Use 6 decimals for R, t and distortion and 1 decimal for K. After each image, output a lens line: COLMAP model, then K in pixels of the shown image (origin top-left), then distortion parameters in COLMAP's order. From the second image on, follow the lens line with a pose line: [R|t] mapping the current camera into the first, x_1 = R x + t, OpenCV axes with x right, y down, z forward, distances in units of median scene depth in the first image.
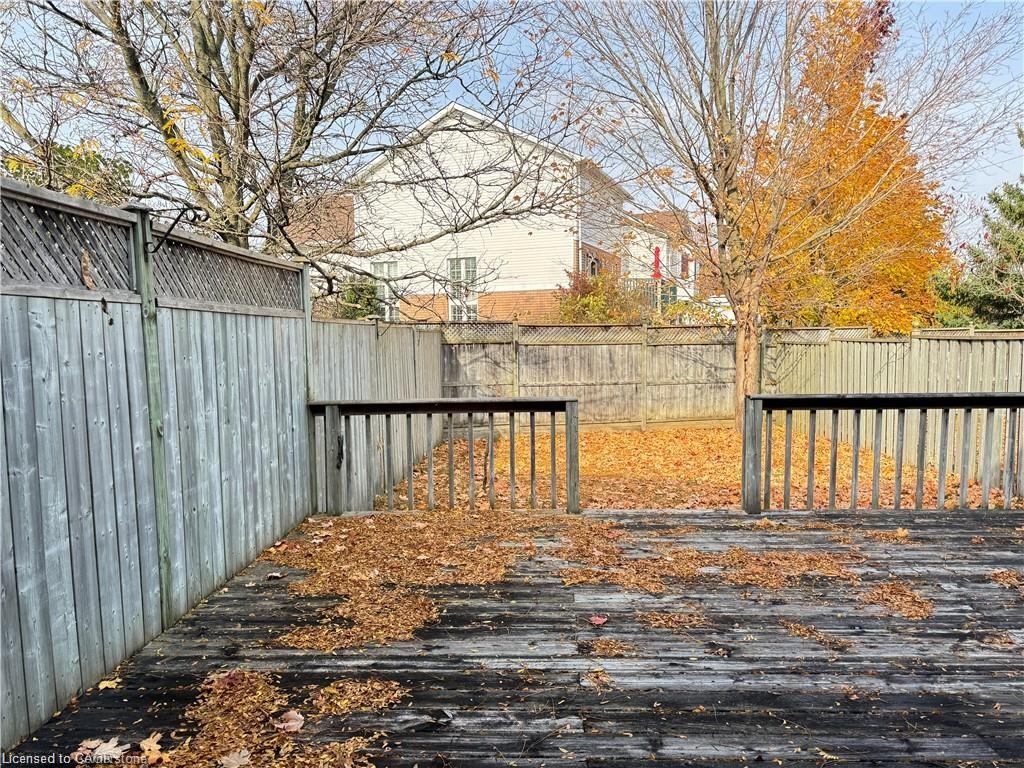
lens RADIAL K [[724.5, 0, 516.2], [0, 724.5, 381.0], [0, 0, 1]] dist [0.025817, 0.000470]
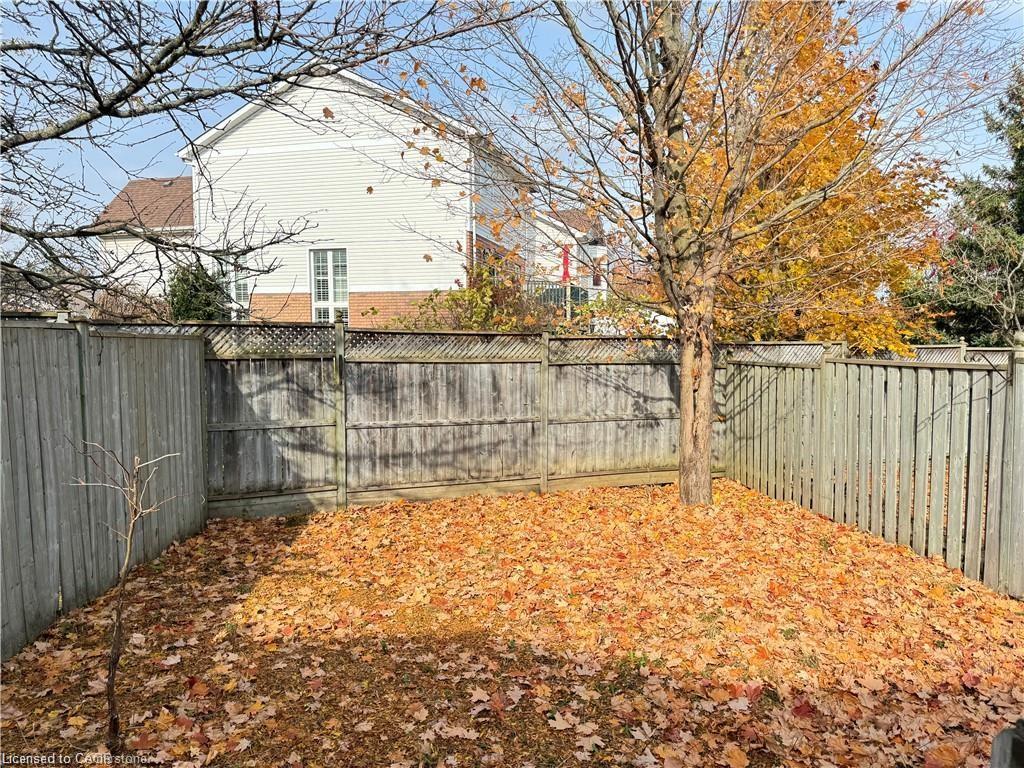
lens RADIAL K [[724.5, 0, 511.8], [0, 724.5, 385.3], [0, 0, 1]] dist [0.025817, 0.000470]
pose [[0.992123, 0.002603, 0.125238, 0.063556], [0.000676, 0.999658, -0.026135, -0.012946], [-0.125263, 0.026014, 0.991782, 0.344105]]
